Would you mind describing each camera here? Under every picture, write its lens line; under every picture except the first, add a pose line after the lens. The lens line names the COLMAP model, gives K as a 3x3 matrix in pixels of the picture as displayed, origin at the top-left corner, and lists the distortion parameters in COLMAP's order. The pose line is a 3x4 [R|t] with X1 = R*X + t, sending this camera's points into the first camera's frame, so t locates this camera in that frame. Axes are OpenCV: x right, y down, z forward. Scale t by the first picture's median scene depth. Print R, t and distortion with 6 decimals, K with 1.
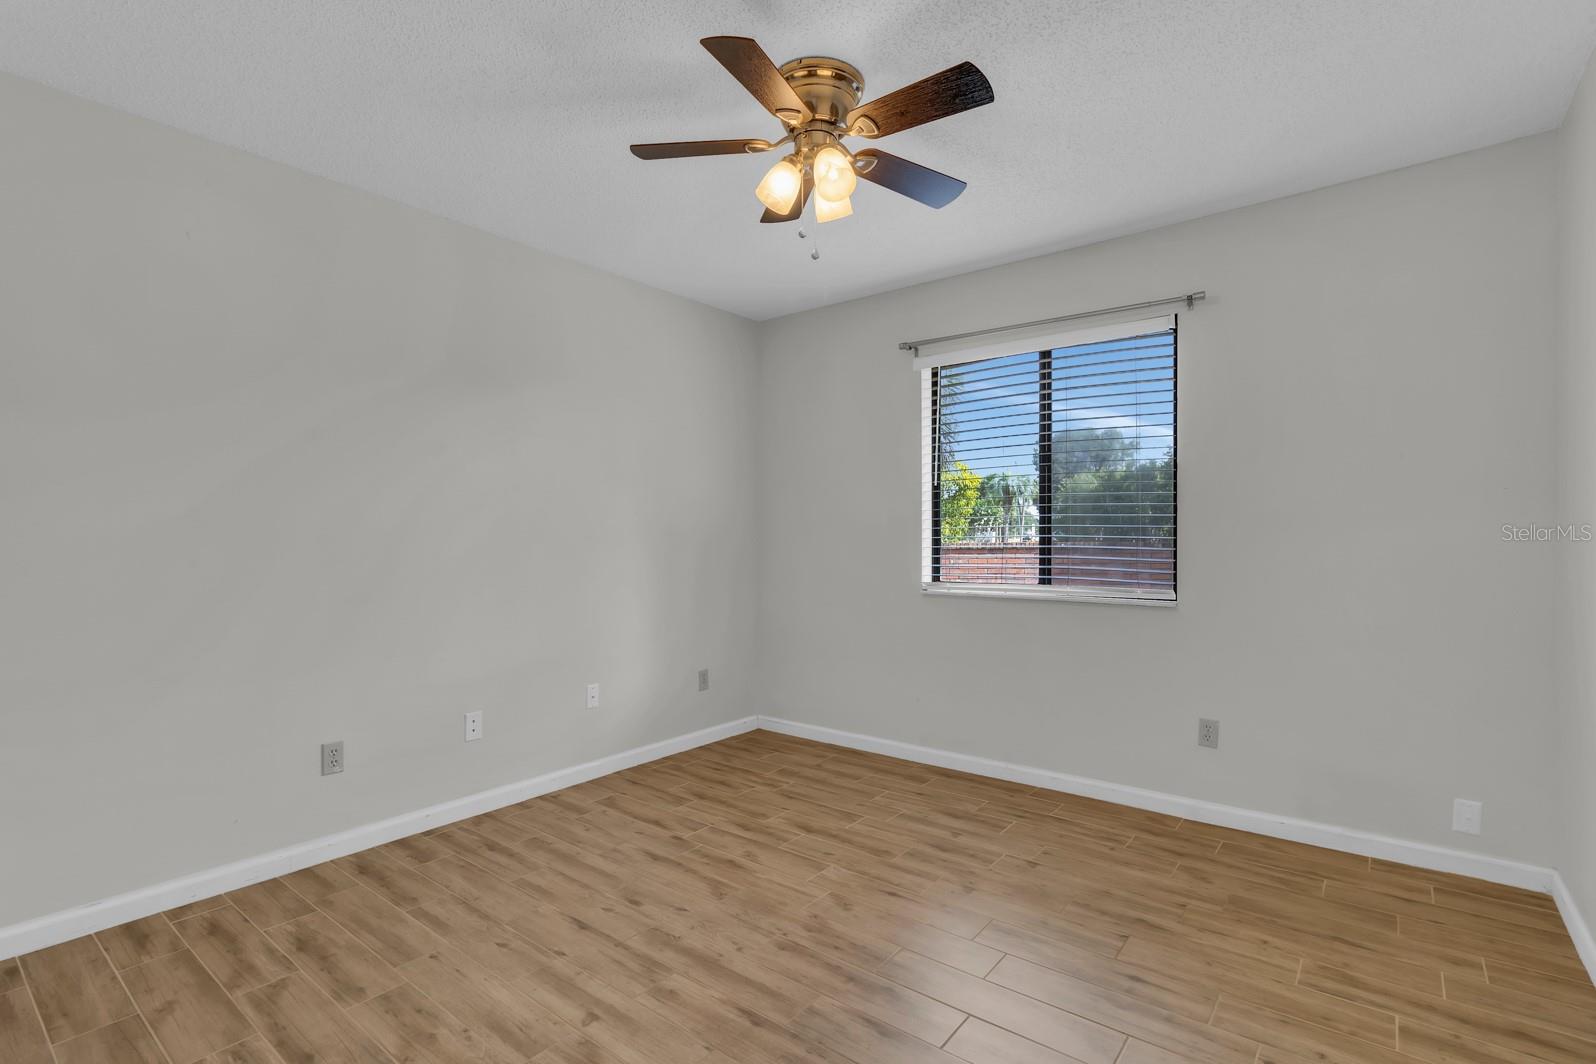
lens RADIAL K [[764.8, 0, 806.3], [0, 764.8, 533.4], [0, 0, 1]] dist [0.010919, 0.000587]
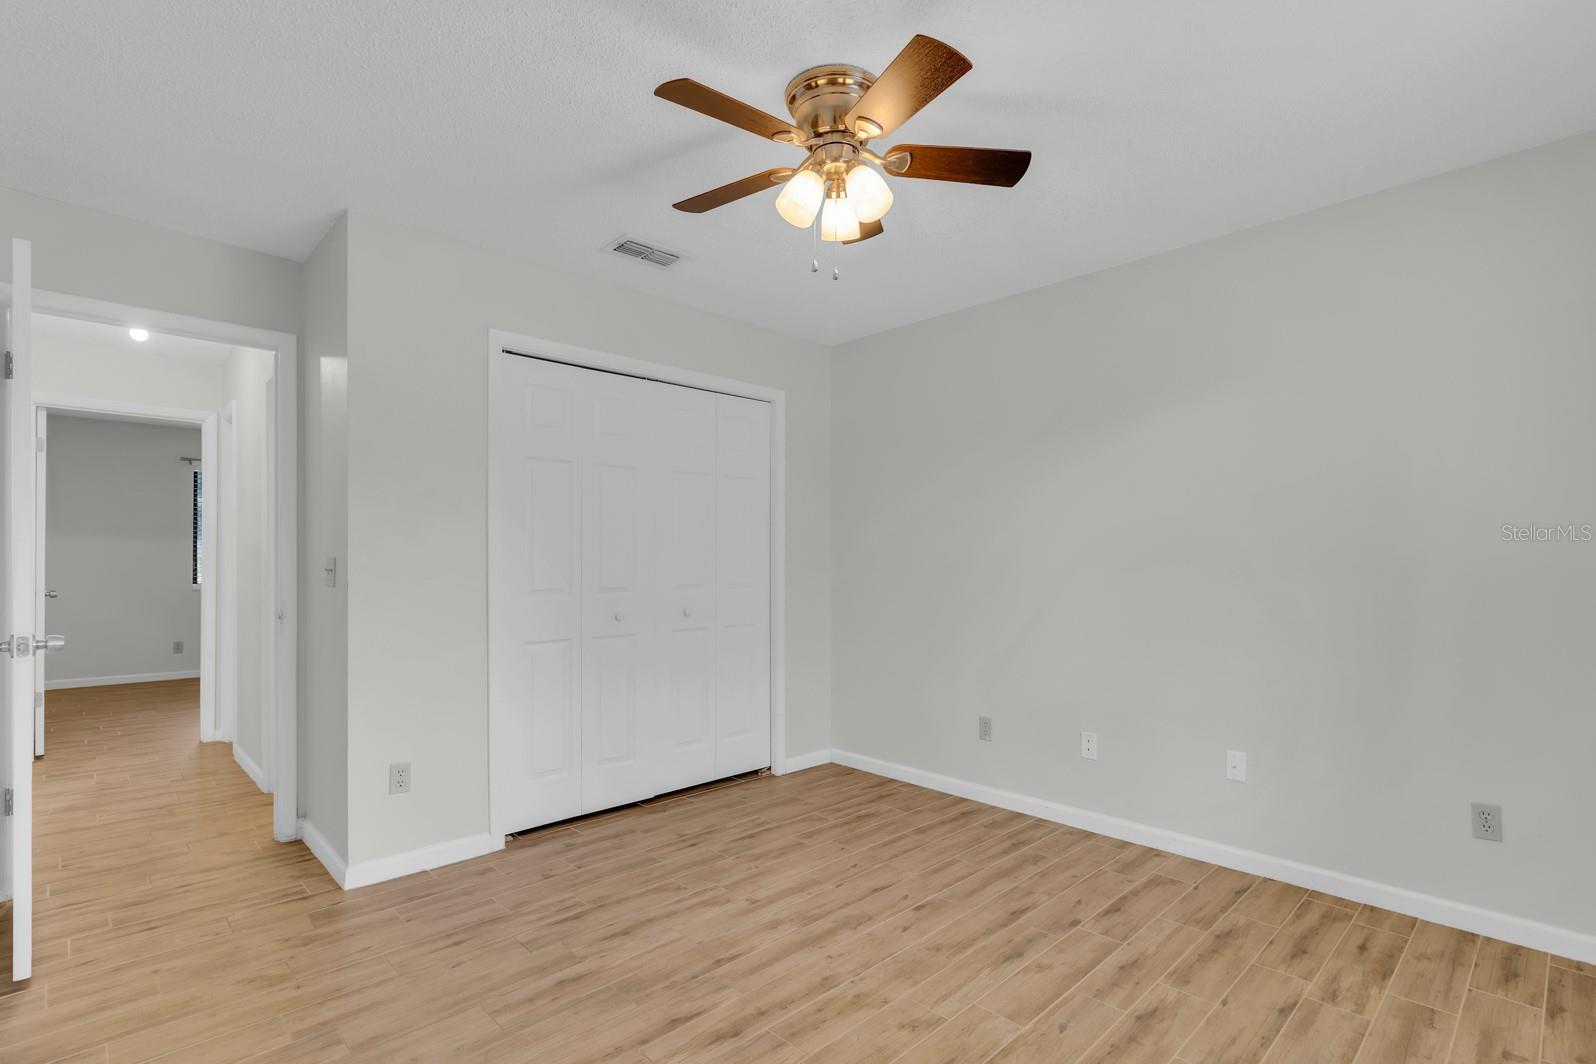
lens RADIAL K [[764.8, 0, 807.7], [0, 764.8, 543.6], [0, 0, 1]] dist [0.010919, 0.000587]
pose [[-0.145539, -0.016882, -0.989208, 0.766038], [0.006159, 0.999820, -0.017969, -0.012508], [0.989333, -0.008708, -0.145409, 0.877409]]
